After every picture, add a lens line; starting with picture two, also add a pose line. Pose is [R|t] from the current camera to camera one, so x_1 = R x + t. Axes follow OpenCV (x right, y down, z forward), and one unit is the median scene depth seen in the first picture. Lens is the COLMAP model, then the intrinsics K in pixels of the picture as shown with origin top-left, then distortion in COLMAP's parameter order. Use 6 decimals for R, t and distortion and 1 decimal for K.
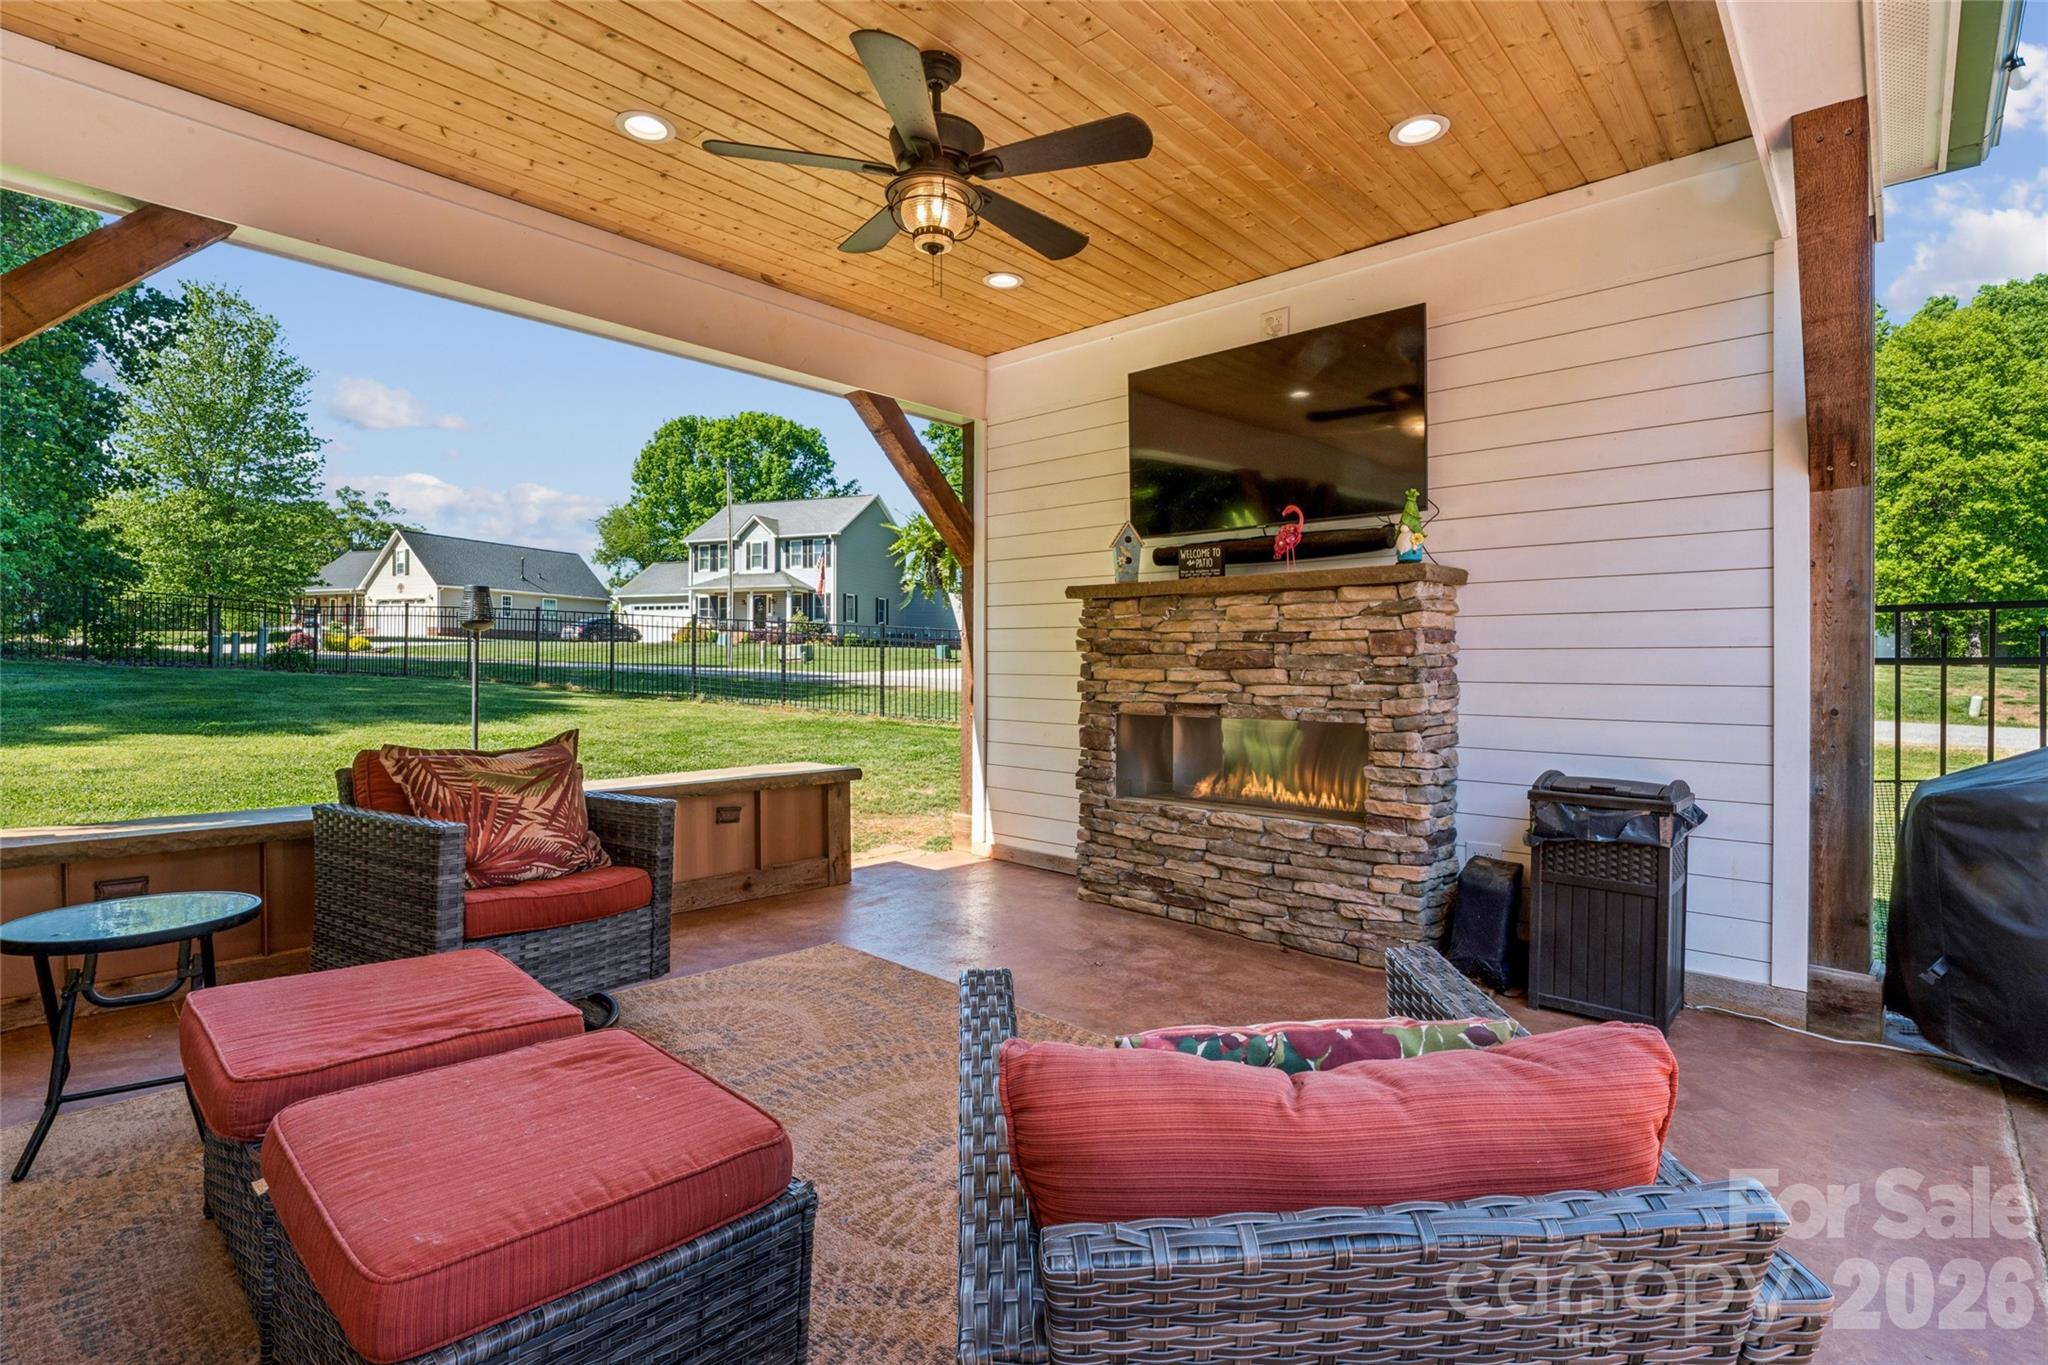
lens RADIAL K [[963.7, 0, 1015.3], [0, 963.7, 657.8], [0, 0, 1]] dist [-0.004627, -0.000618]
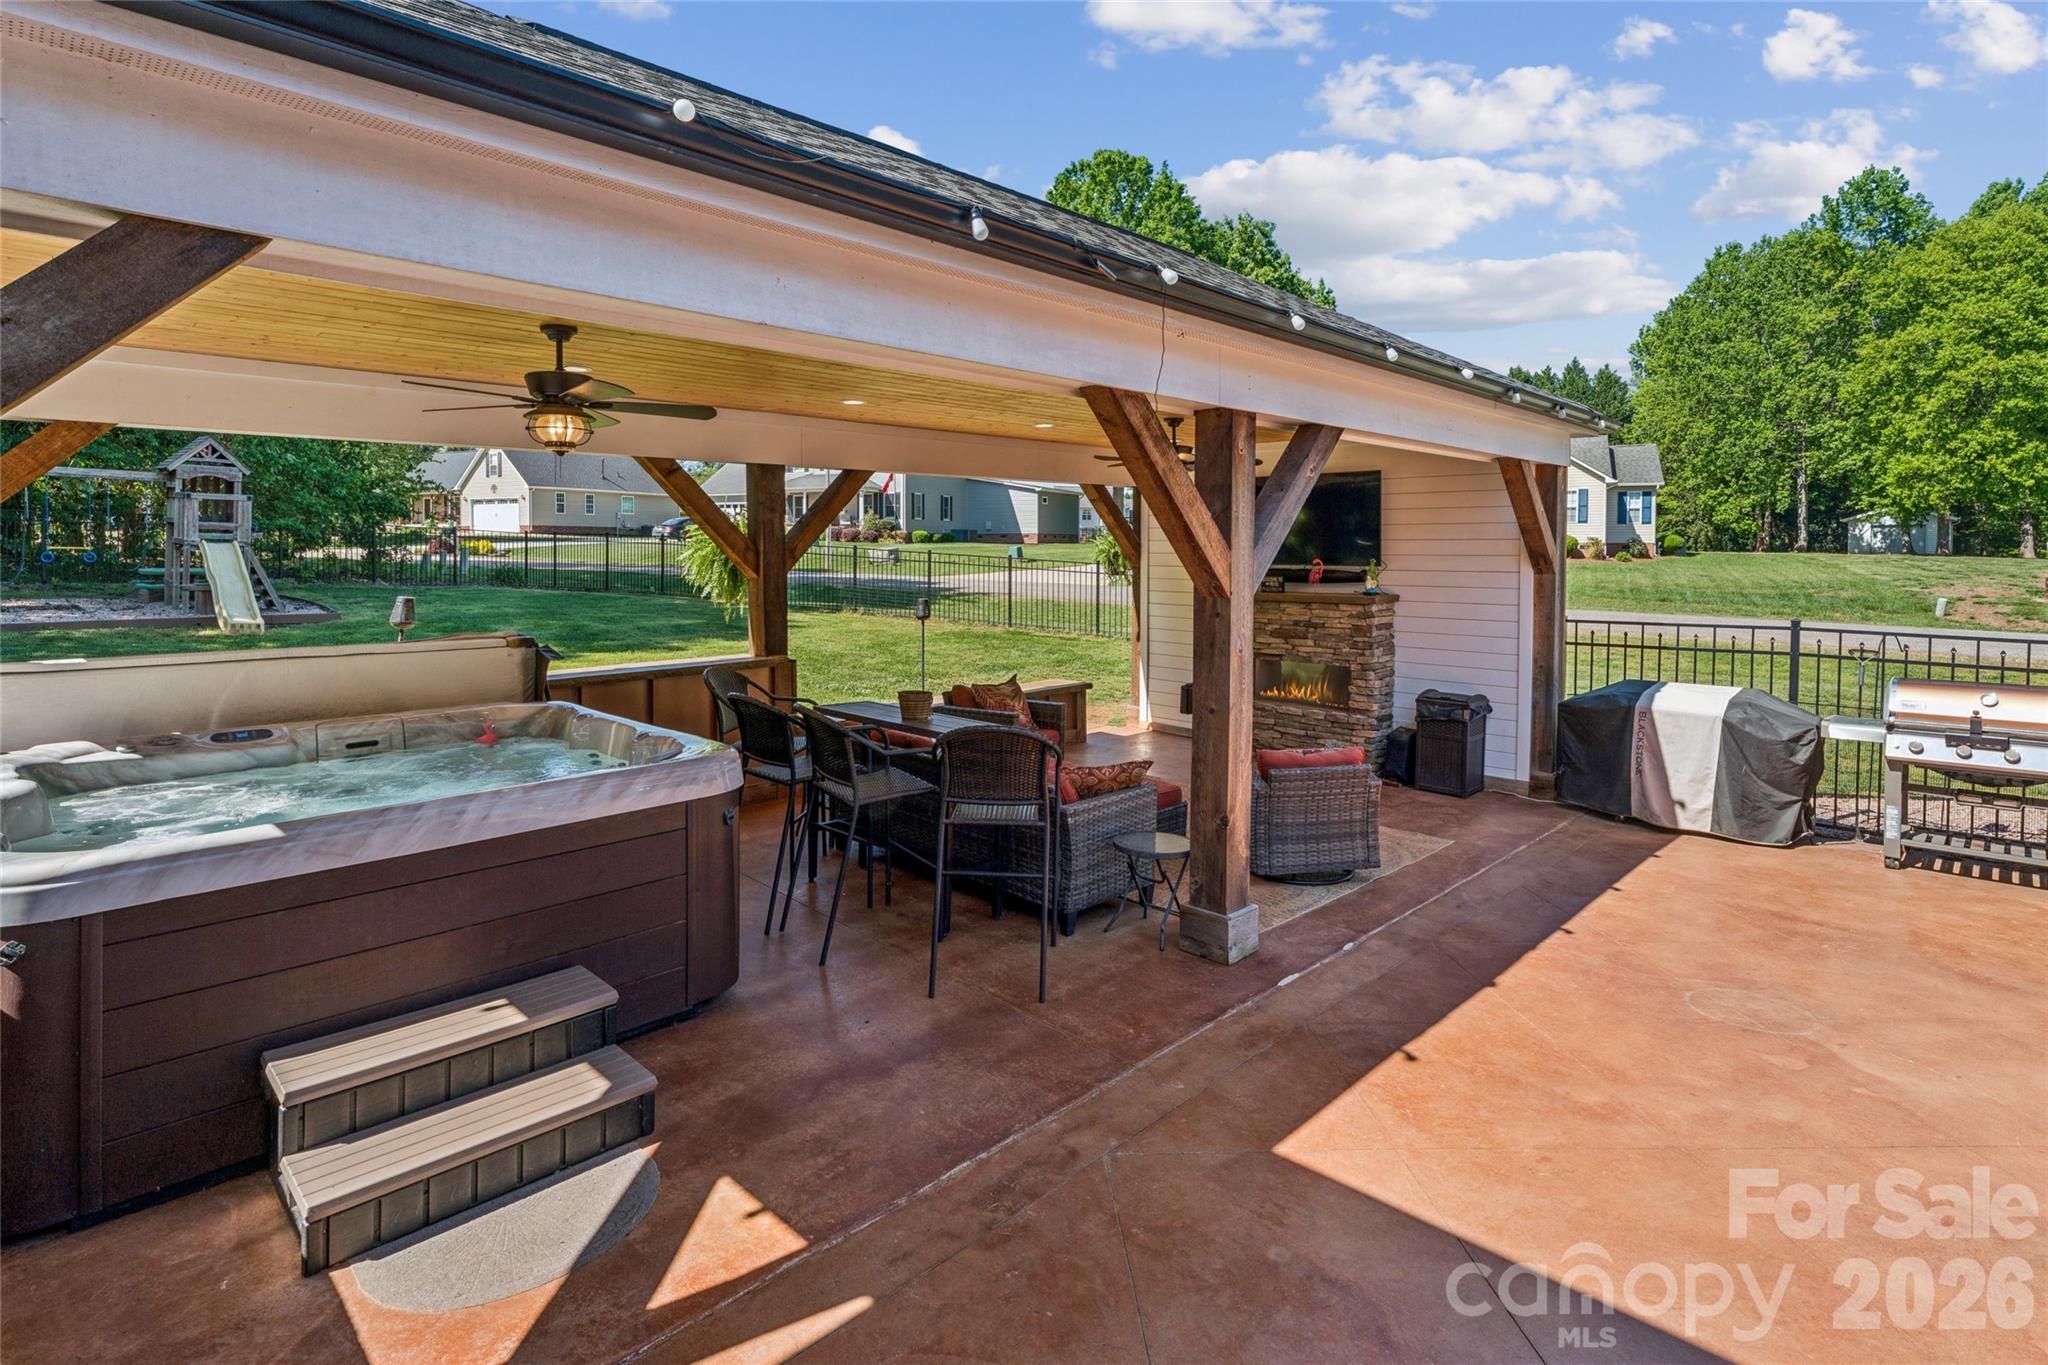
lens RADIAL K [[999.1, 0, 1006.7], [0, 999.1, 584.0], [0, 0, 1]] dist [-0.001822, 0.000294]
pose [[0.998944, -0.005972, -0.045554, -0.032366], [0.008165, 0.998809, 0.048107, -0.024436], [0.045212, -0.048428, 0.997803, -0.134501]]
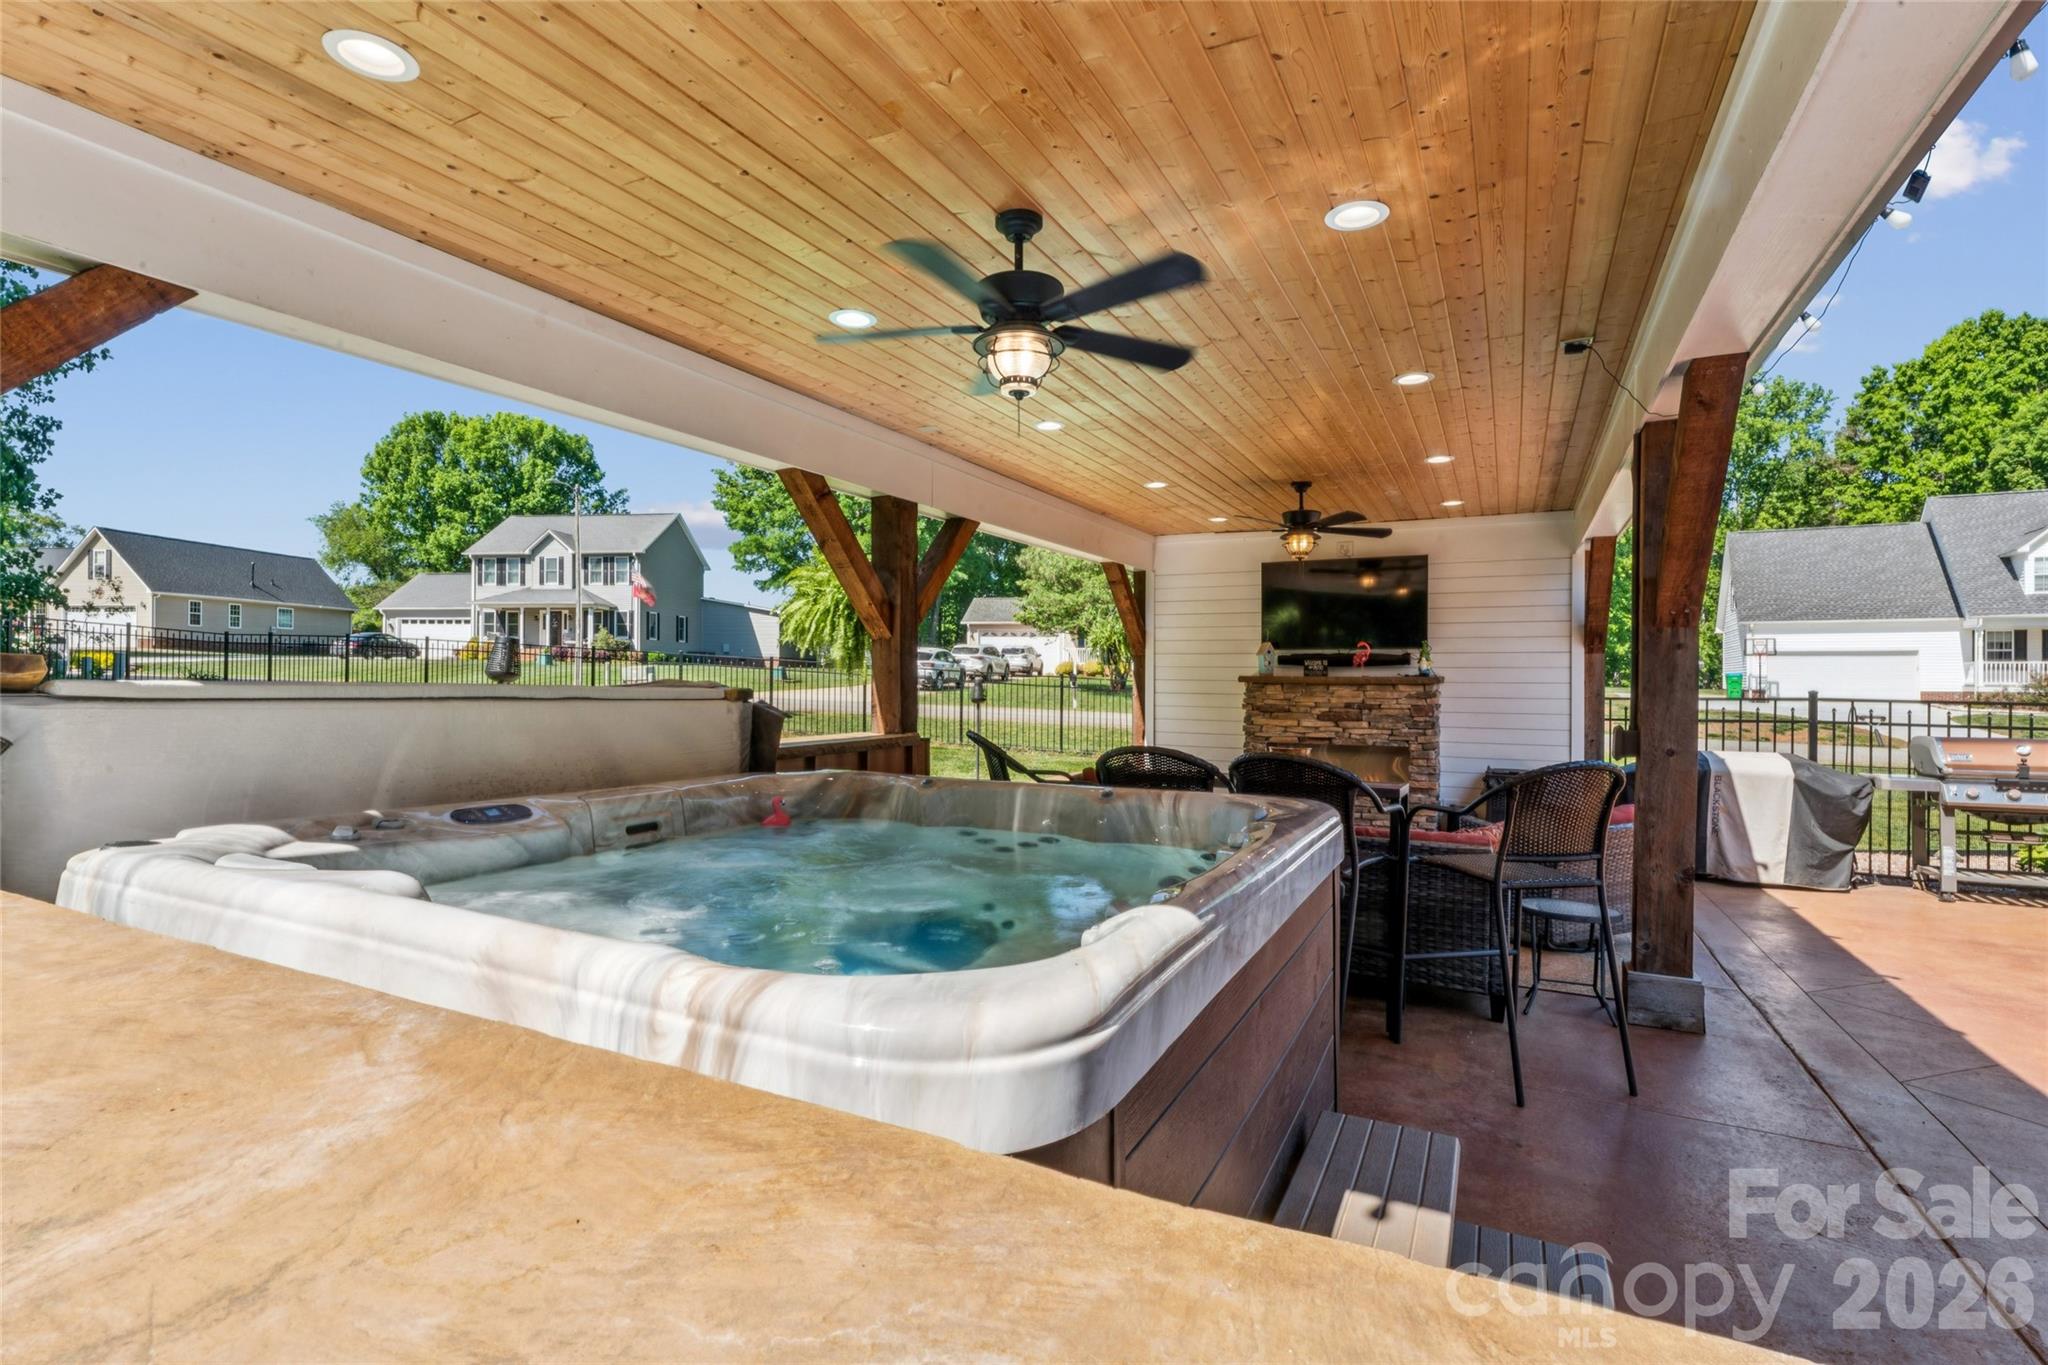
lens RADIAL K [[968.2, 0, 990.1], [0, 968.2, 679.5], [0, 0, 1]] dist [-0.000523, 0.000522]
pose [[0.967618, 0.001172, 0.252417, -0.117413], [-0.004111, 0.999930, 0.011117, -0.011148], [-0.252386, -0.011795, 0.967555, -0.094848]]
